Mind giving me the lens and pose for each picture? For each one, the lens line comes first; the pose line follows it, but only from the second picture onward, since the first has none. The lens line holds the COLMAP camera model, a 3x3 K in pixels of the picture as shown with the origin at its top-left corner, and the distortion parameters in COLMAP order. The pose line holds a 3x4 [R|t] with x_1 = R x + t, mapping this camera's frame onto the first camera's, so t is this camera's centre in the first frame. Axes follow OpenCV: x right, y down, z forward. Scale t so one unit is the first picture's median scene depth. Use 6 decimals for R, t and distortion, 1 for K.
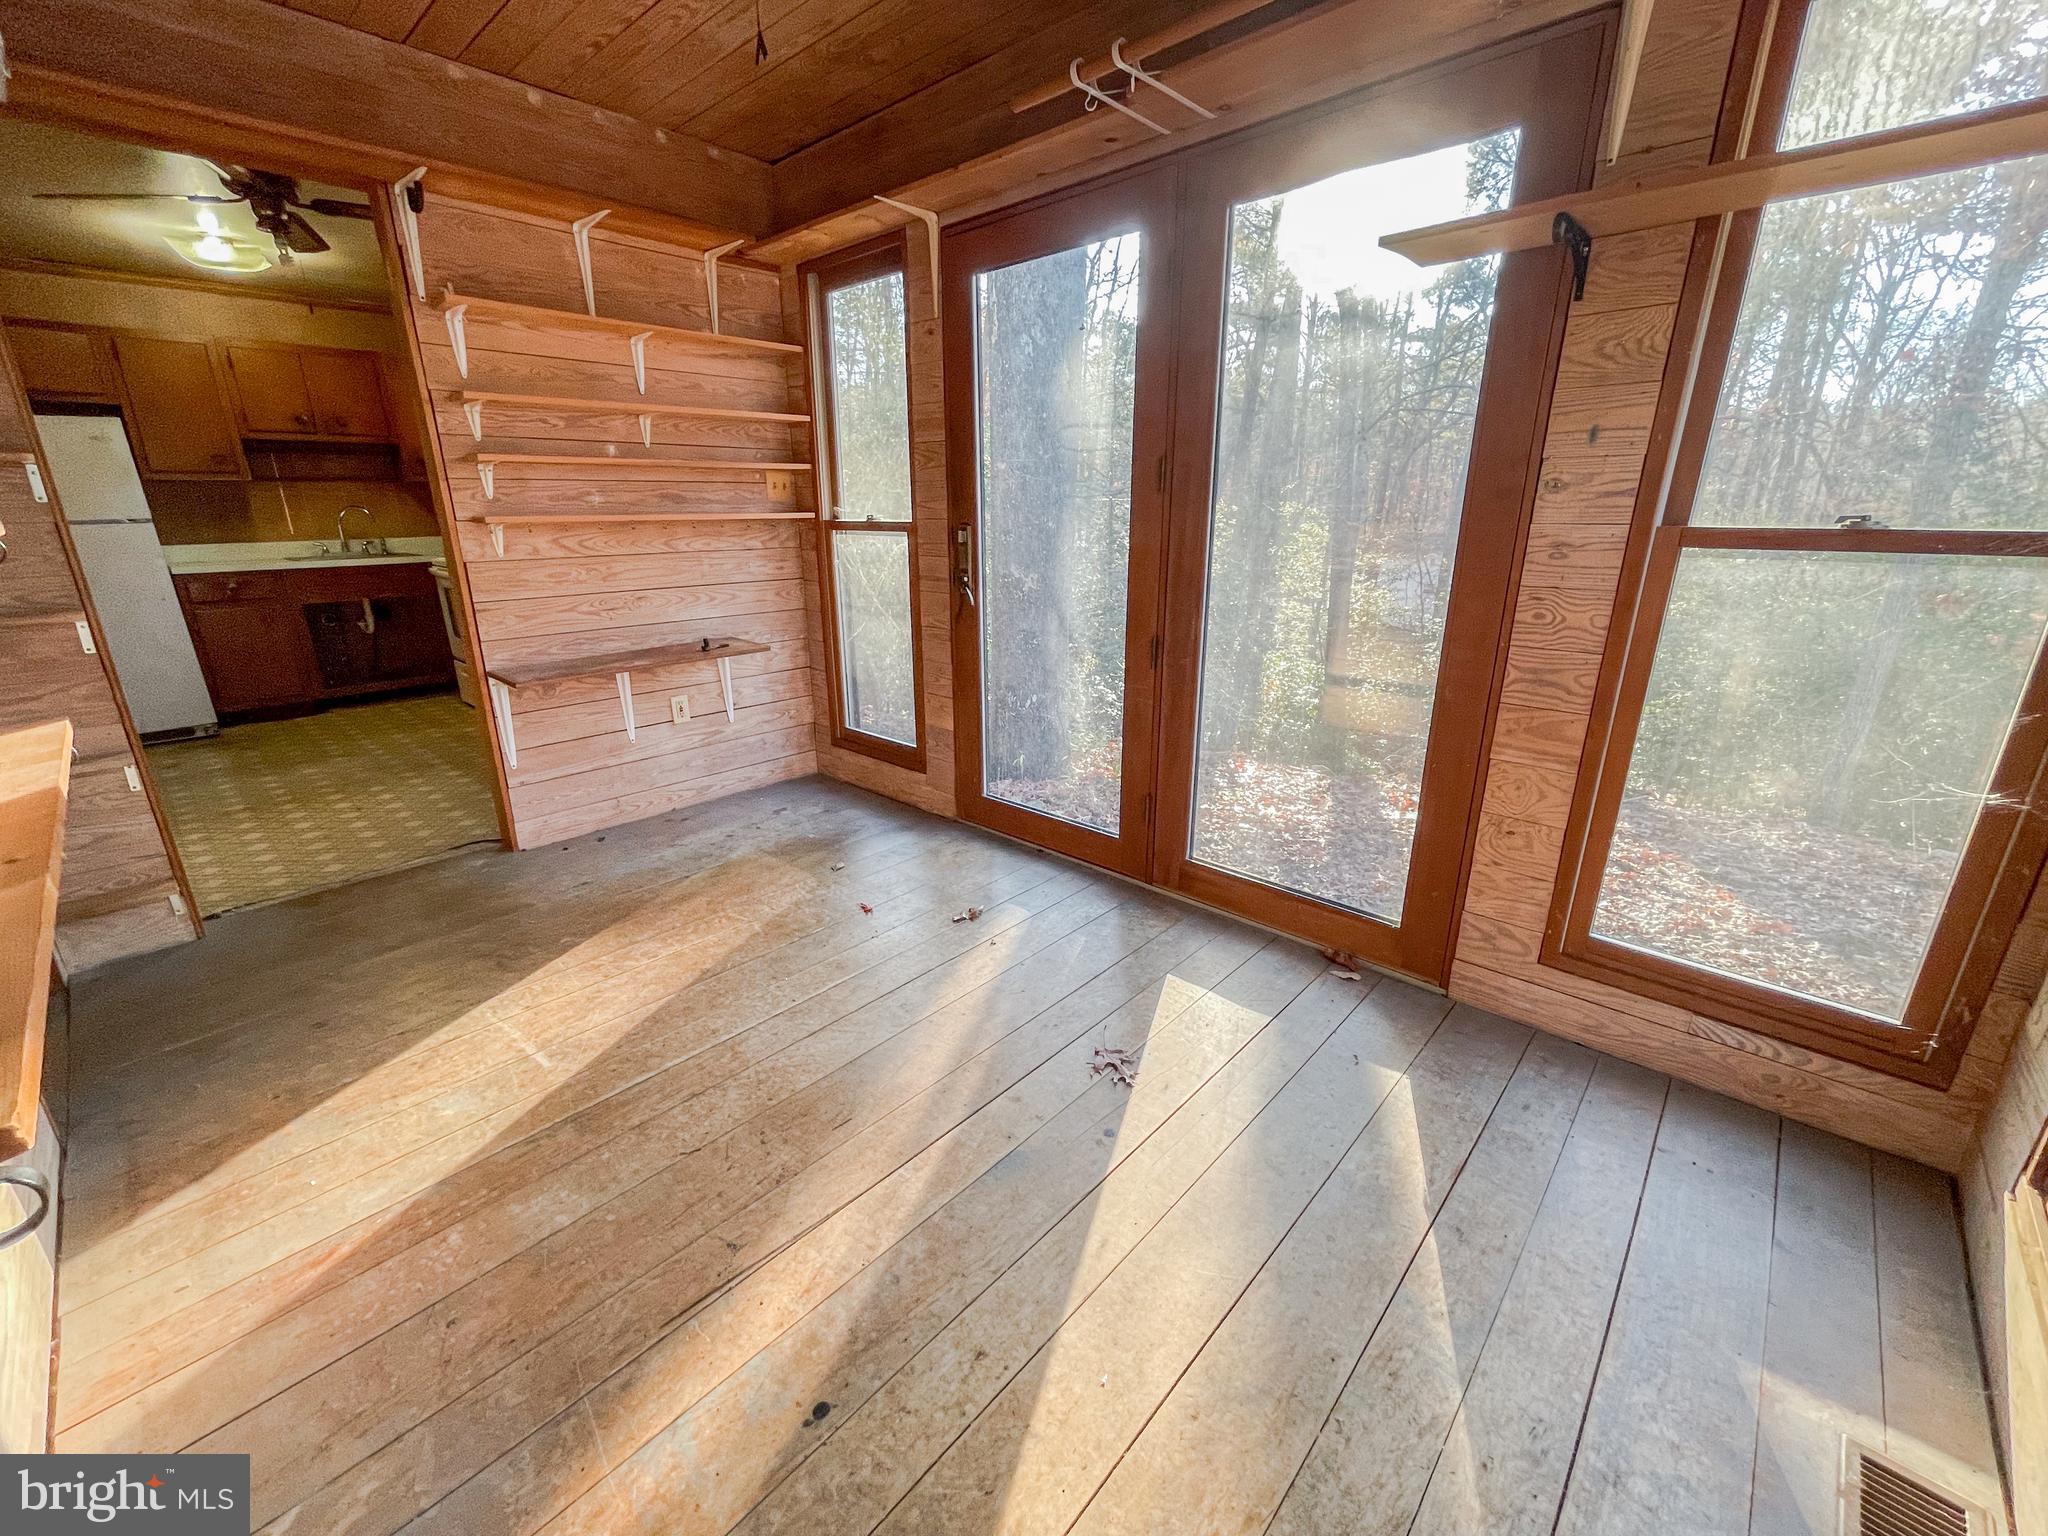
lens RADIAL K [[825.3, 0, 1024.0], [0, 825.3, 768.0], [0, 0, 1]] dist [0.009647, -0.005803]
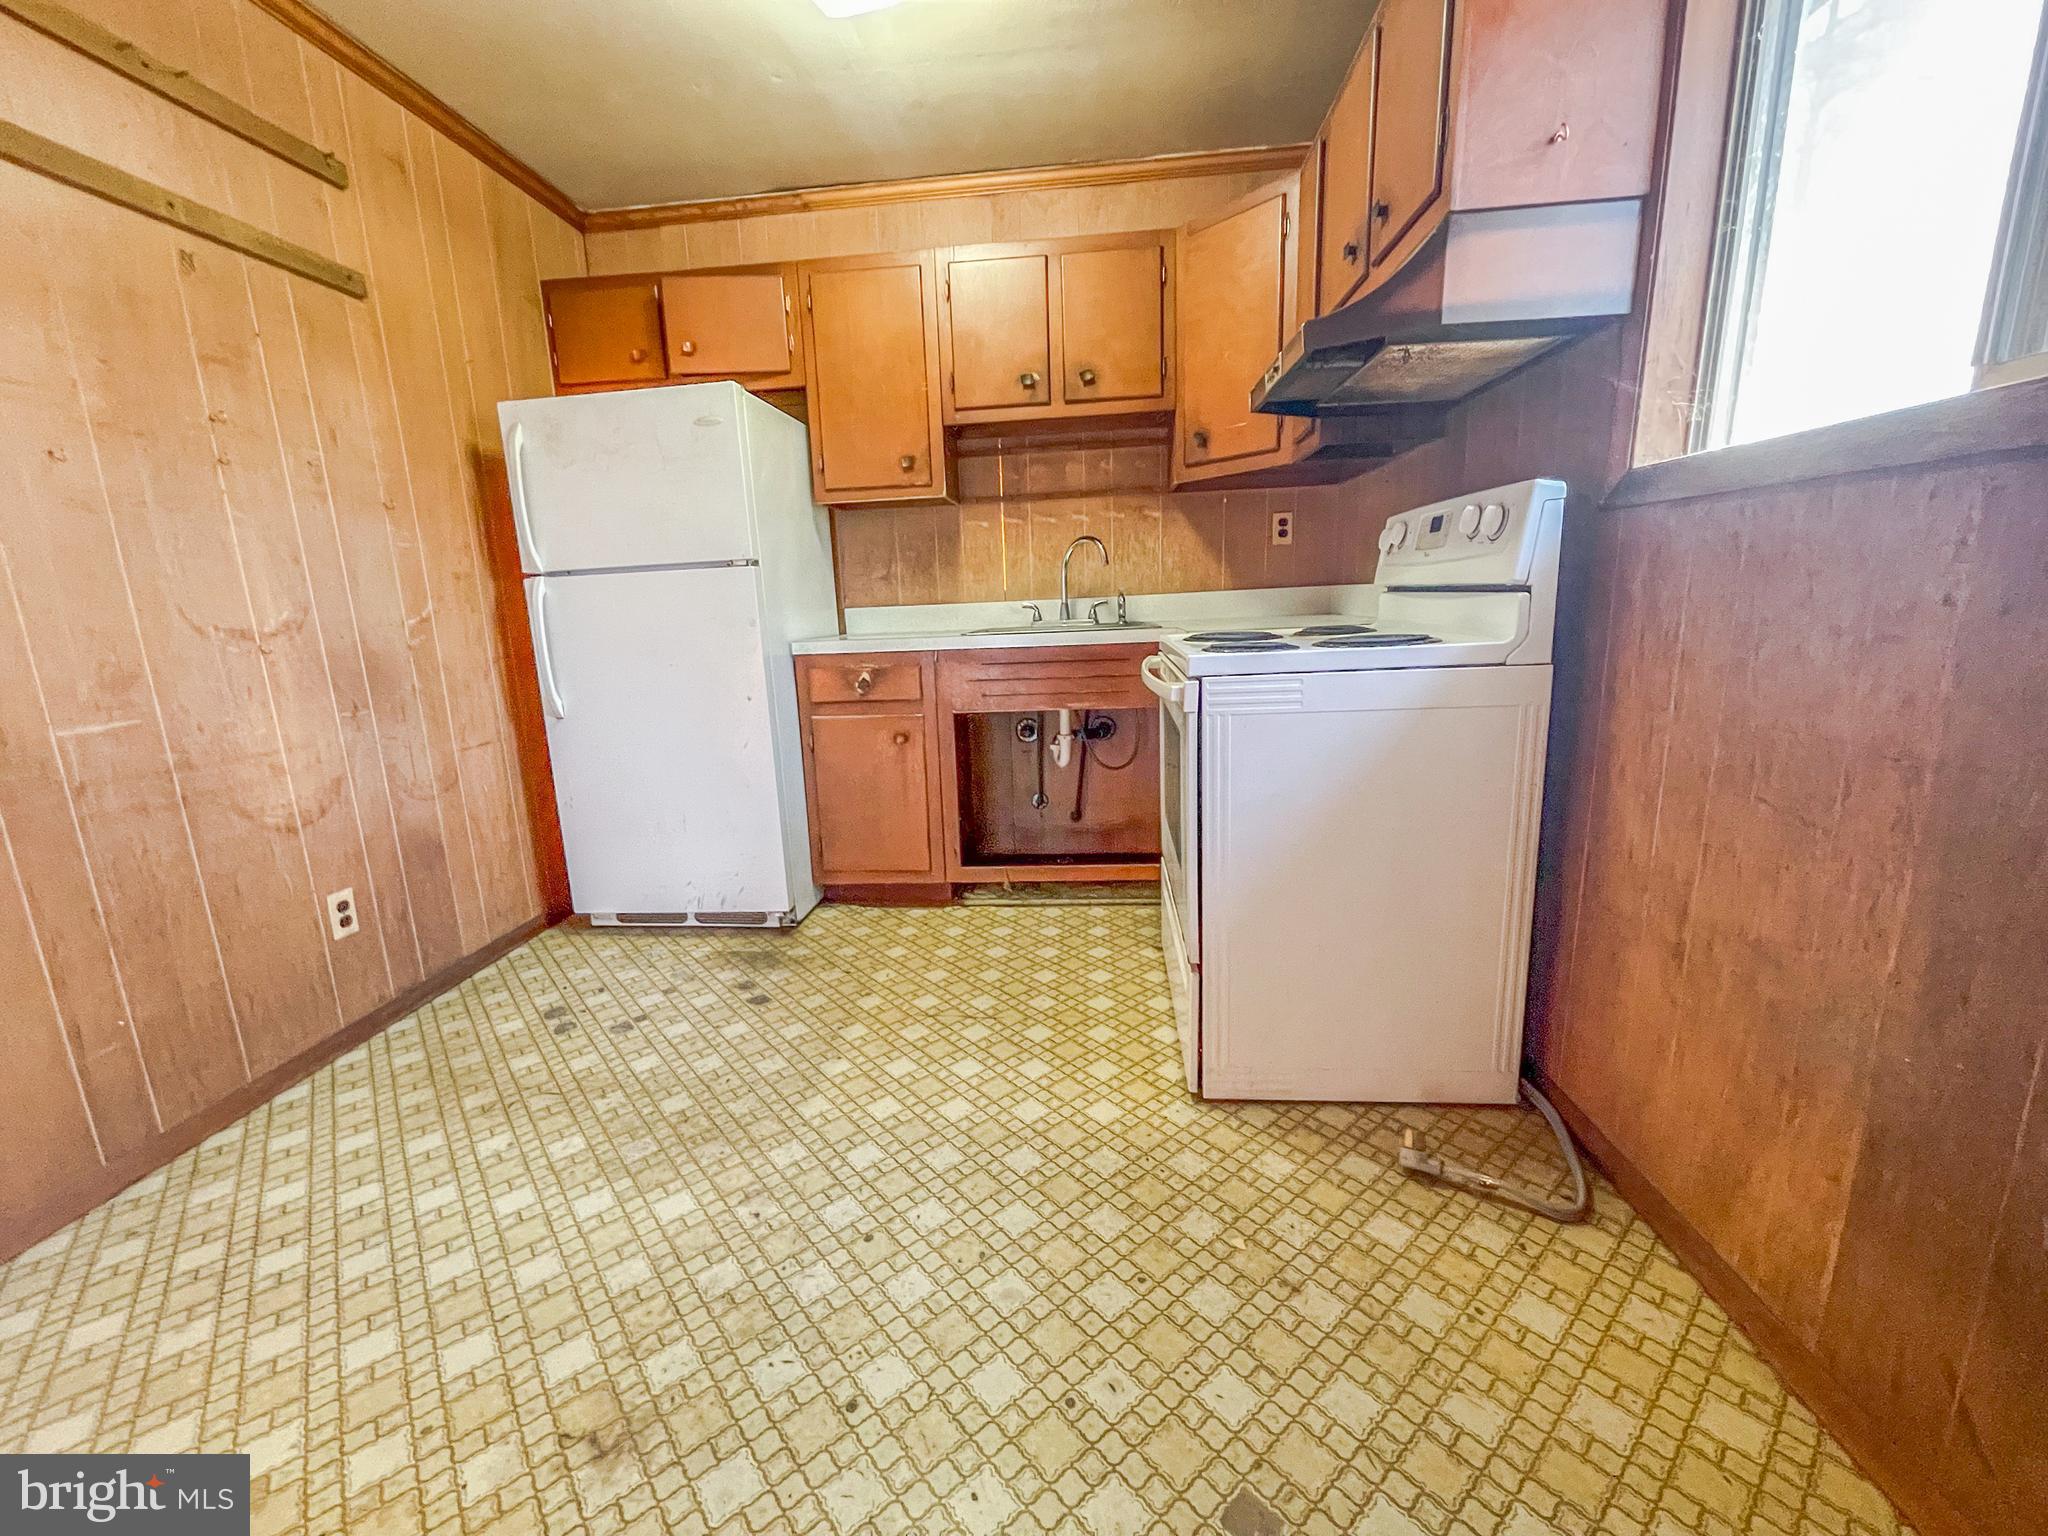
lens RADIAL K [[820.3, 0, 1024.0], [0, 820.3, 768.0], [0, 0, 1]] dist [-0.001355, -0.000179]
pose [[0.610171, 0.145578, -0.778780, -0.405220], [-0.210208, 0.977490, 0.018026, -0.174152], [0.763875, 0.152707, 0.627038, 0.673231]]
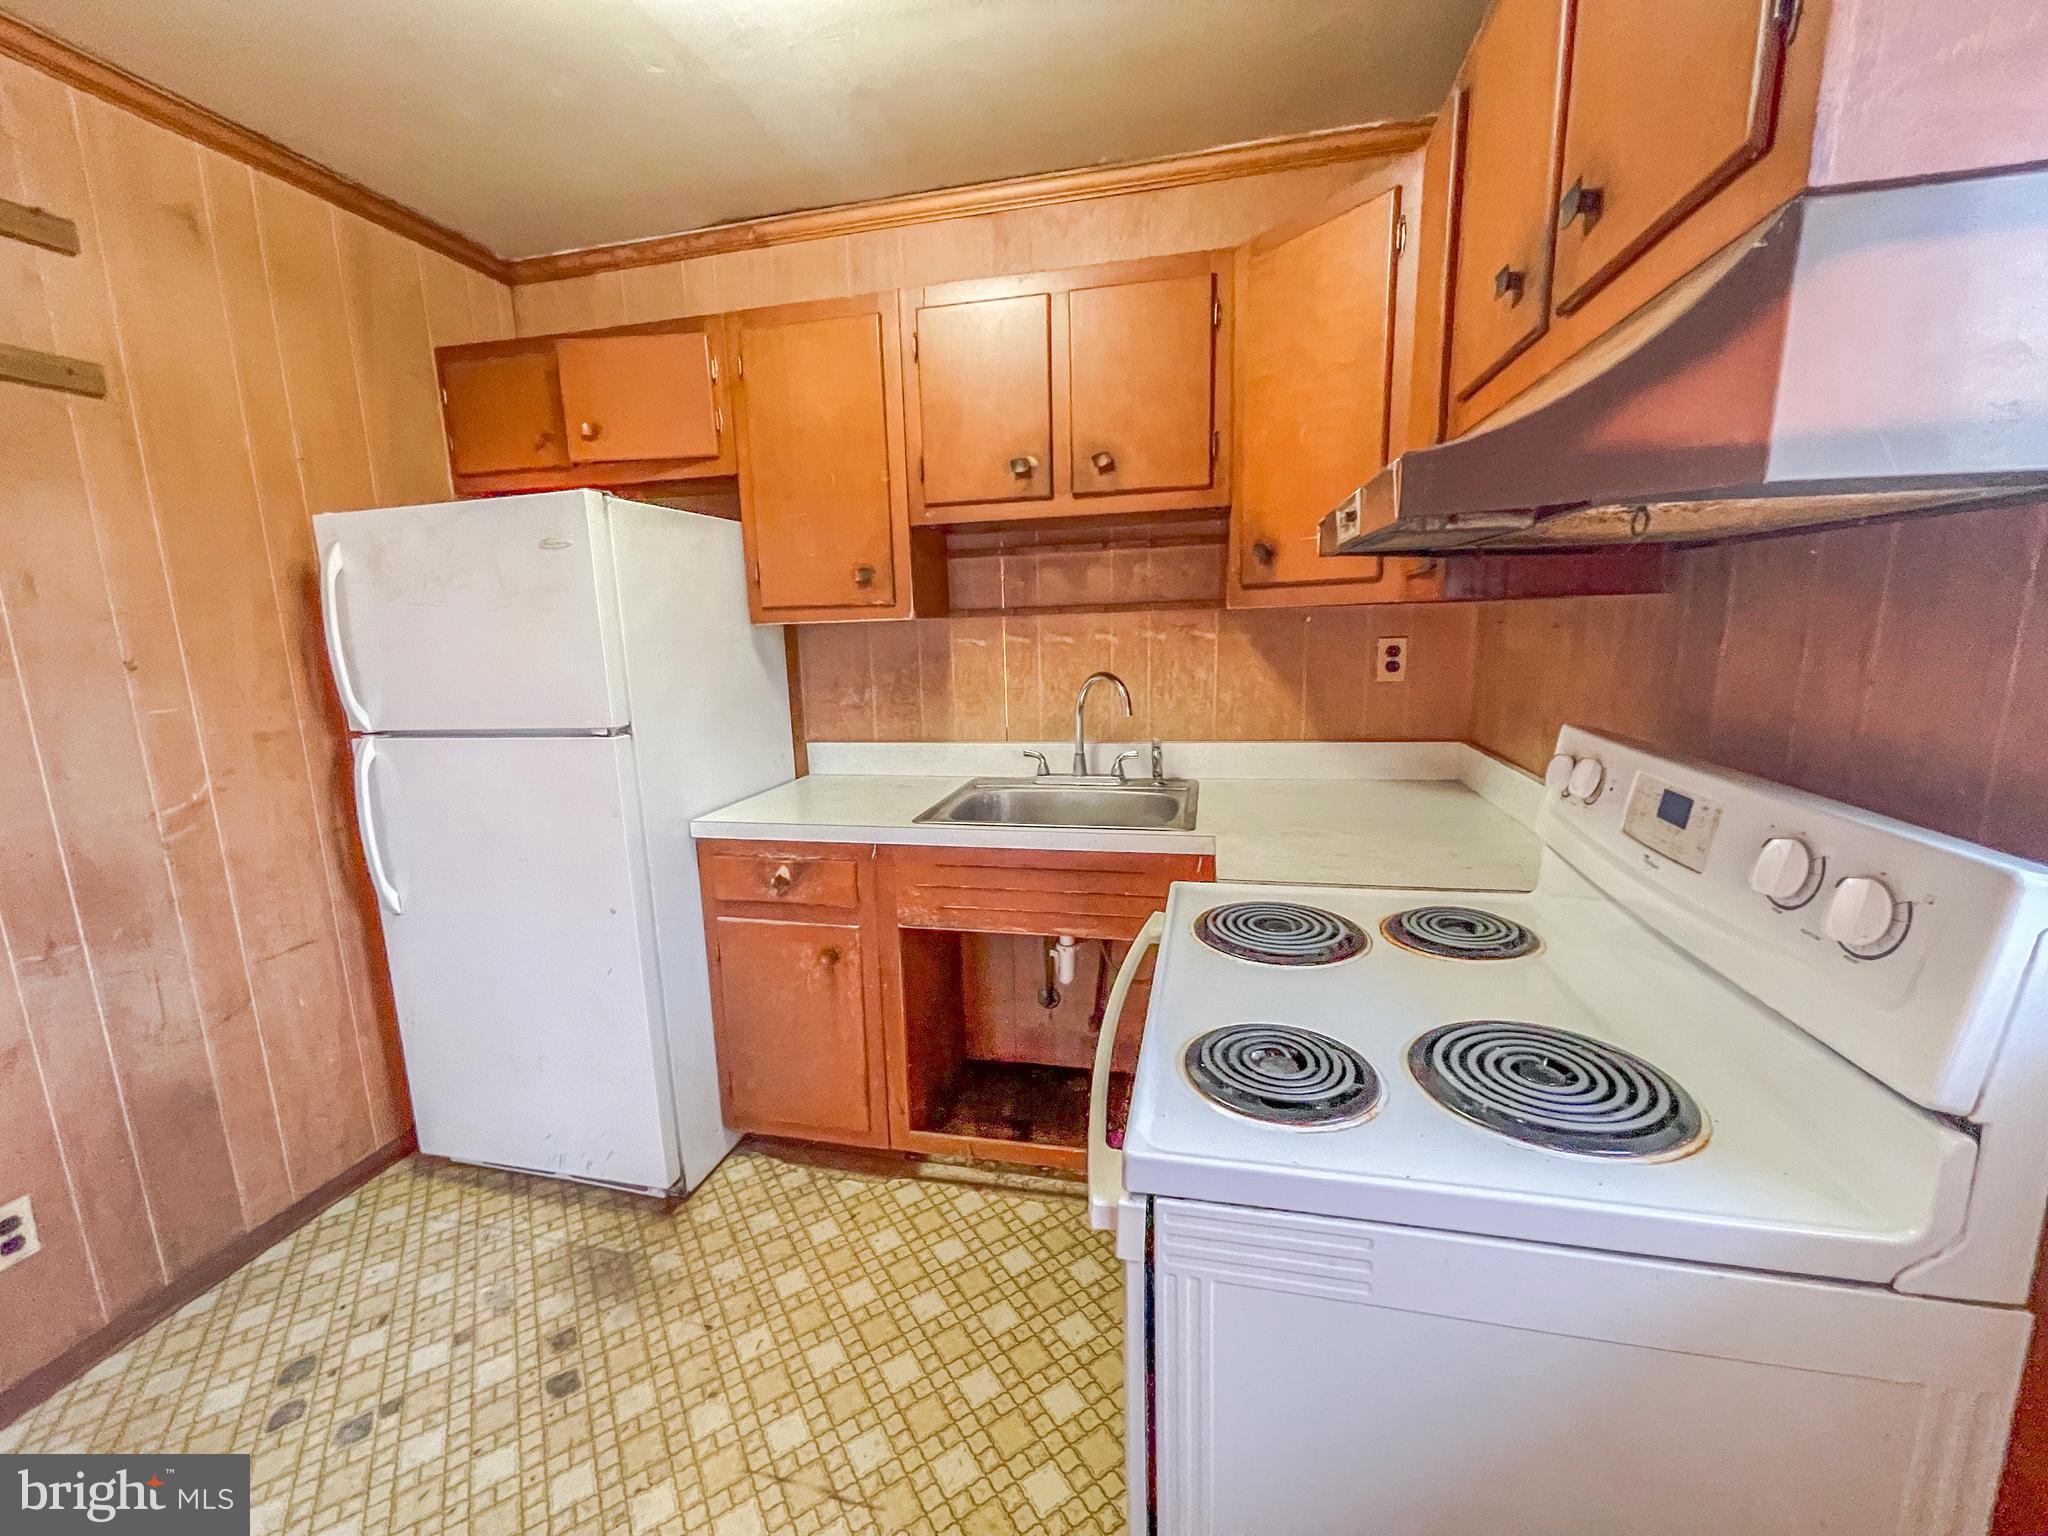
lens RADIAL K [[825.3, 0, 1024.0], [0, 825.3, 768.0], [0, 0, 1]] dist [0.009647, -0.005803]
pose [[0.496536, 0.148104, -0.855288, -0.500070], [-0.241953, 0.969899, 0.027485, -0.281376], [0.833613, 0.193292, 0.517424, 0.794448]]
